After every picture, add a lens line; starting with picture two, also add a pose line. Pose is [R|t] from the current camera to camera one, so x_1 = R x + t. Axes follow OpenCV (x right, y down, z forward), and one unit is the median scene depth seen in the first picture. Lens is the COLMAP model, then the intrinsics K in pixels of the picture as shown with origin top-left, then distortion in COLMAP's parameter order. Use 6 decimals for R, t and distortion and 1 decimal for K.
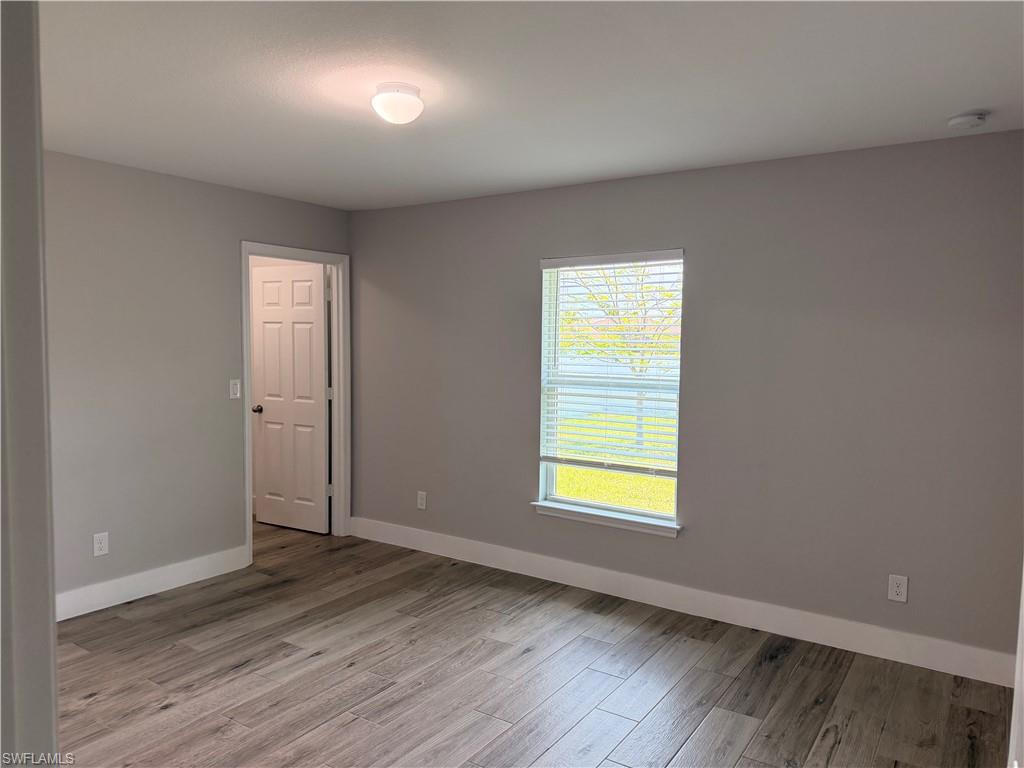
lens RADIAL K [[723.2, 0, 514.0], [0, 723.2, 380.3], [0, 0, 1]] dist [0.048379, -0.063053]
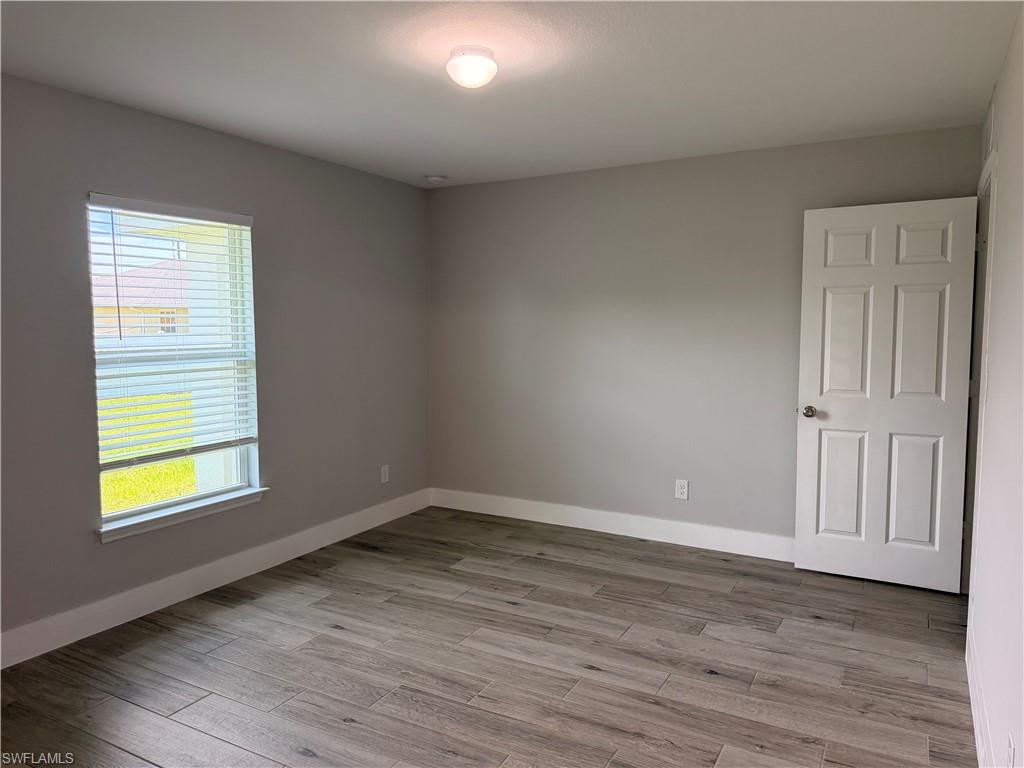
lens RADIAL K [[723.2, 0, 511.6], [0, 723.2, 384.7], [0, 0, 1]] dist [0.048379, -0.063053]
pose [[-0.081298, -0.099036, 0.991757, -0.823476], [0.061365, 0.992666, 0.104157, -0.030532], [-0.994799, 0.069327, -0.074624, 0.728513]]
